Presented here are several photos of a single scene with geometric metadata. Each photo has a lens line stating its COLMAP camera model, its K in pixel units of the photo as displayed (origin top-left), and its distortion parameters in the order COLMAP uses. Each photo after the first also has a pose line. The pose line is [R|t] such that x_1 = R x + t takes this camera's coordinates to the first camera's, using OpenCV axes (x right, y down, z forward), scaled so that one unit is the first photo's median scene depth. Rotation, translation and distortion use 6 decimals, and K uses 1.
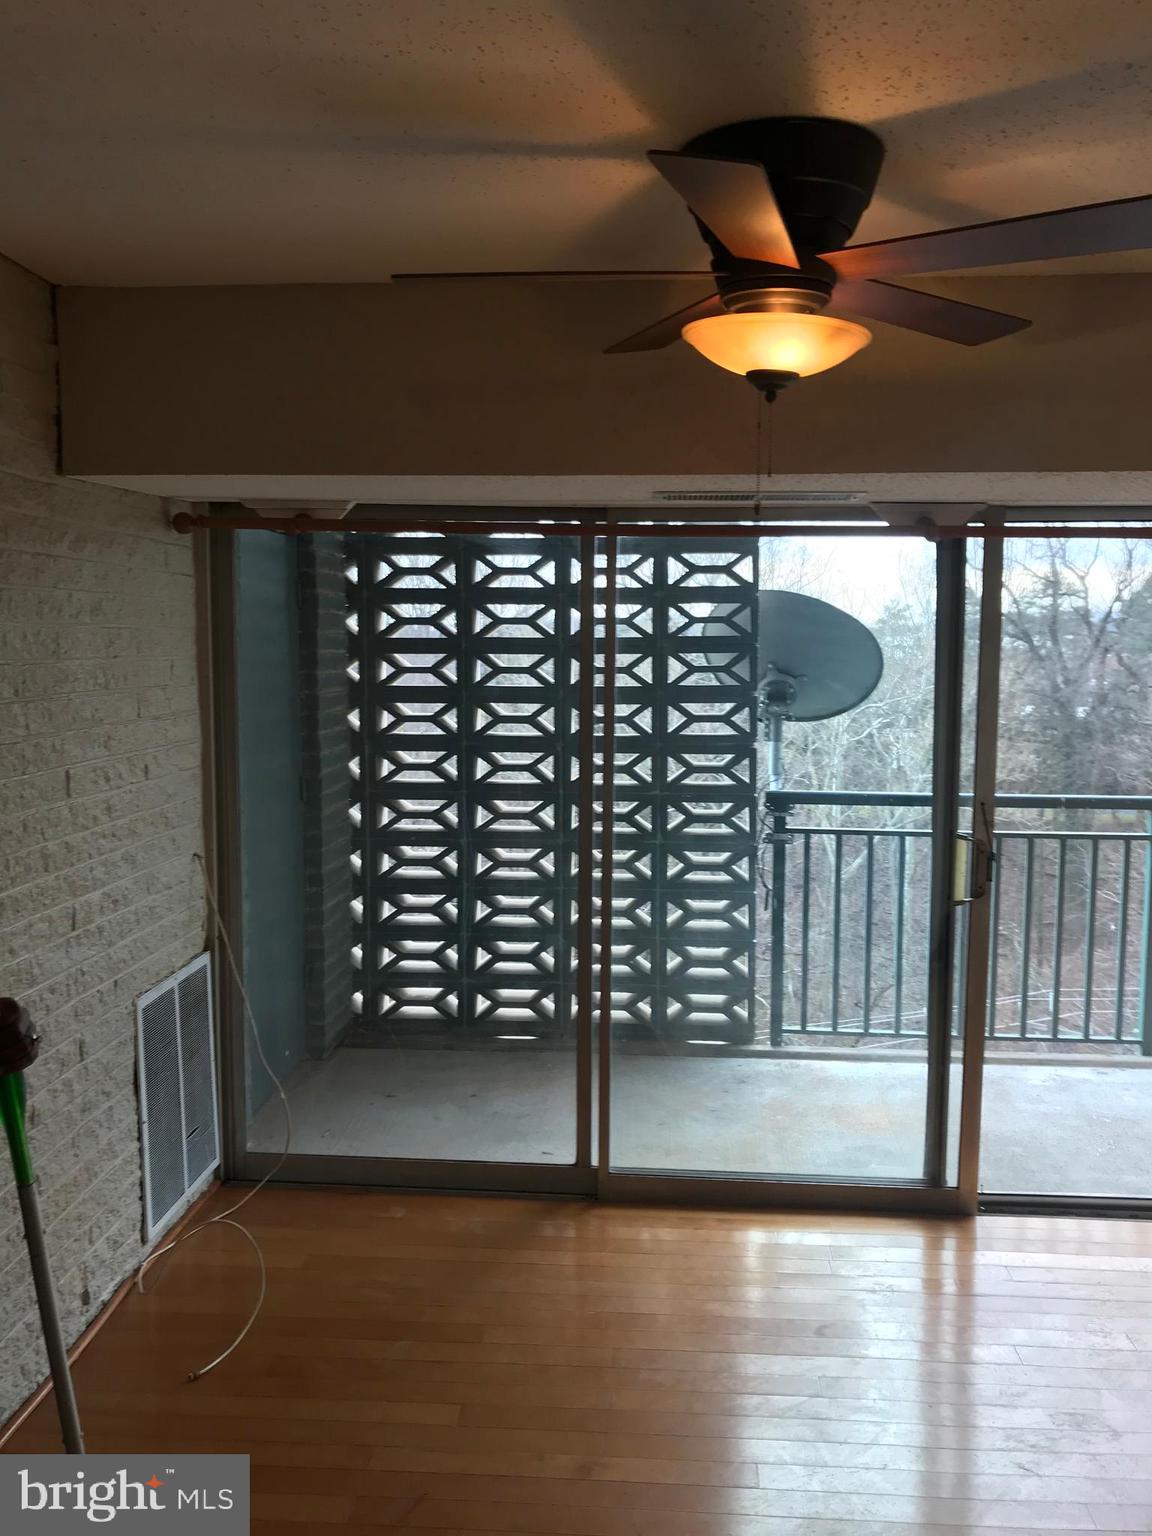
lens RADIAL K [[1248.1, 0, 576.0], [0, 1248.1, 768.0], [0, 0, 1]] dist [0.044250, -0.040078]
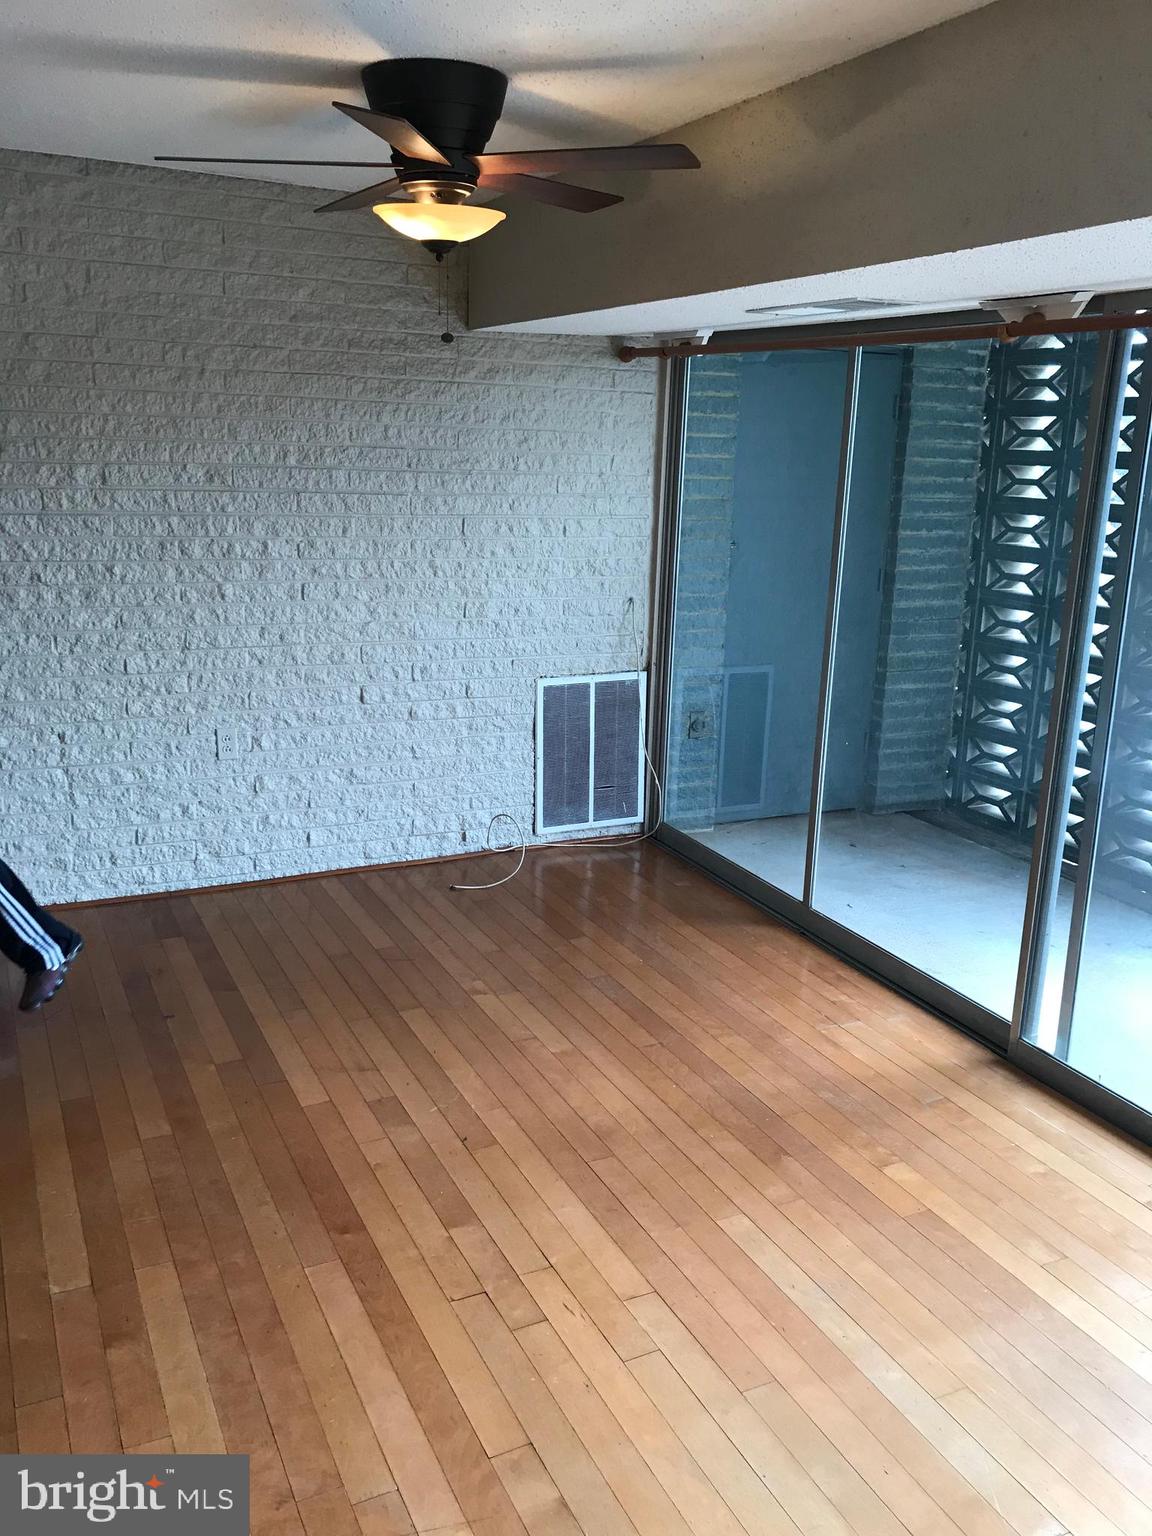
lens RADIAL K [[1245.2, 0, 572.3], [0, 1245.2, 758.8], [0, 0, 1]] dist [0.088543, -0.229651]
pose [[0.513551, 0.224378, -0.828203, 0.891090], [-0.116471, 0.974500, 0.191791, -0.016953], [0.850117, -0.002033, 0.526589, 0.210529]]
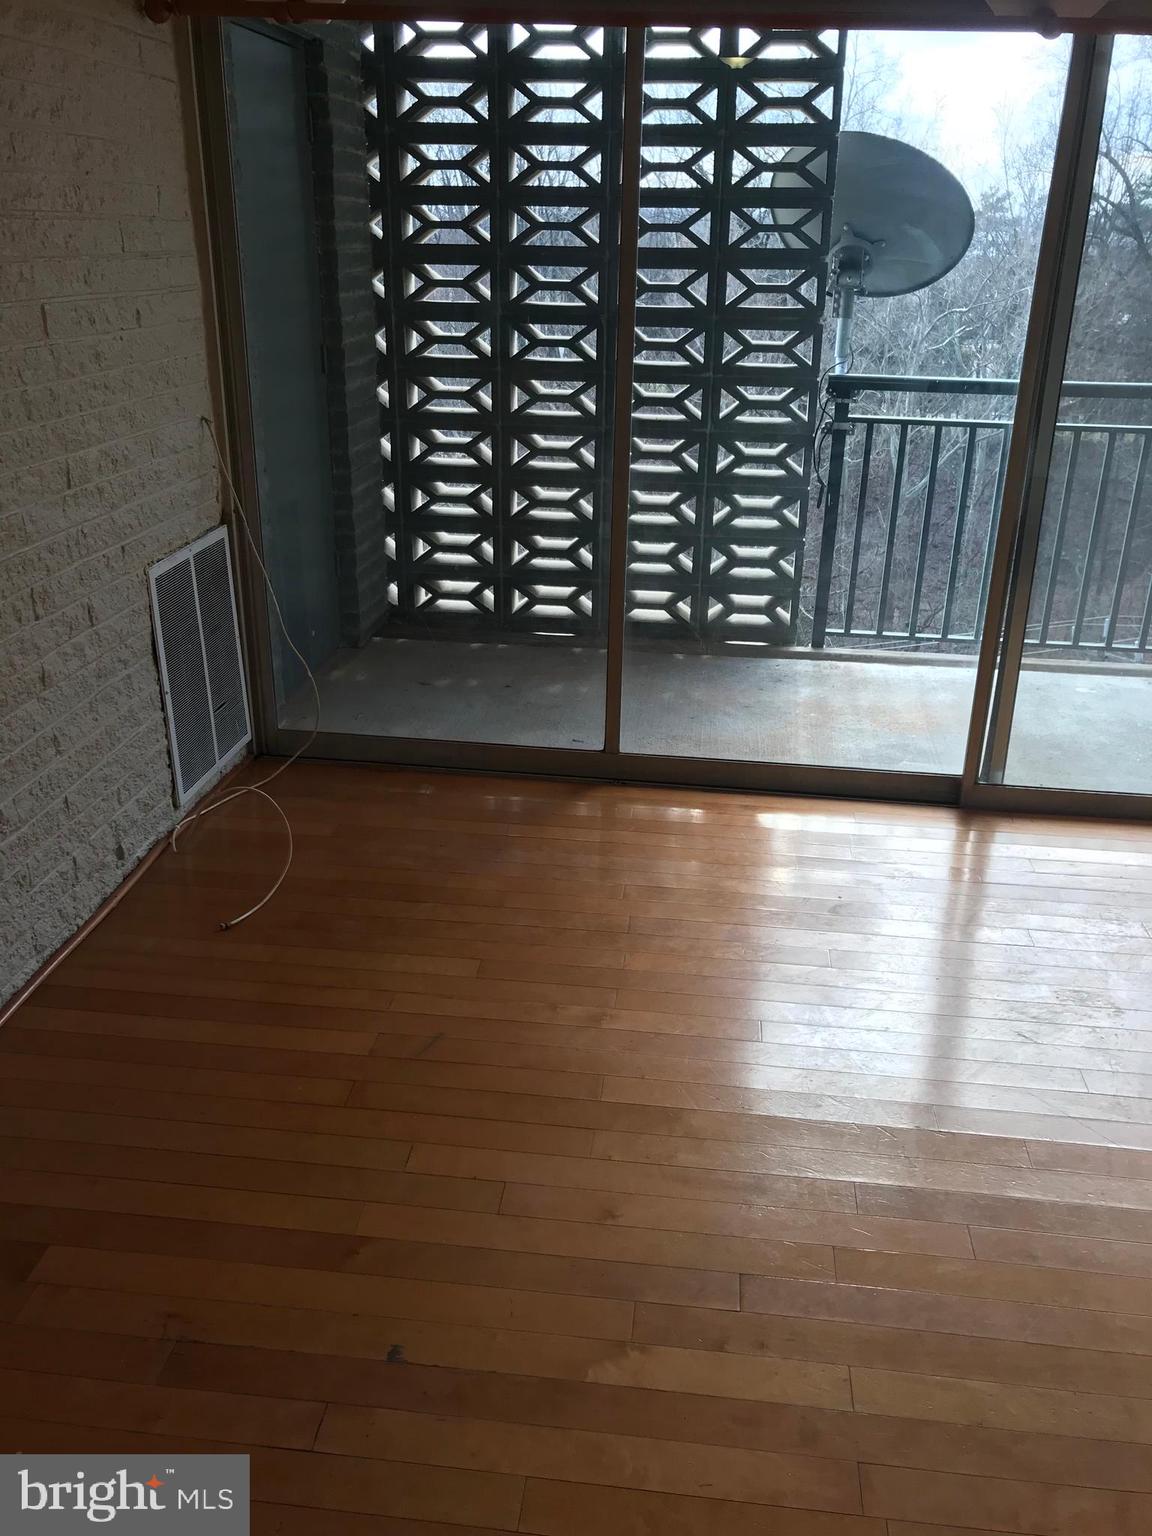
lens RADIAL K [[1245.2, 0, 572.3], [0, 1245.2, 758.8], [0, 0, 1]] dist [0.088543, -0.229651]
pose [[0.998698, 0.031952, -0.039767, 0.015769], [-0.018909, 0.955879, 0.293152, 0.033463], [0.047379, -0.292018, 0.955239, 0.052405]]
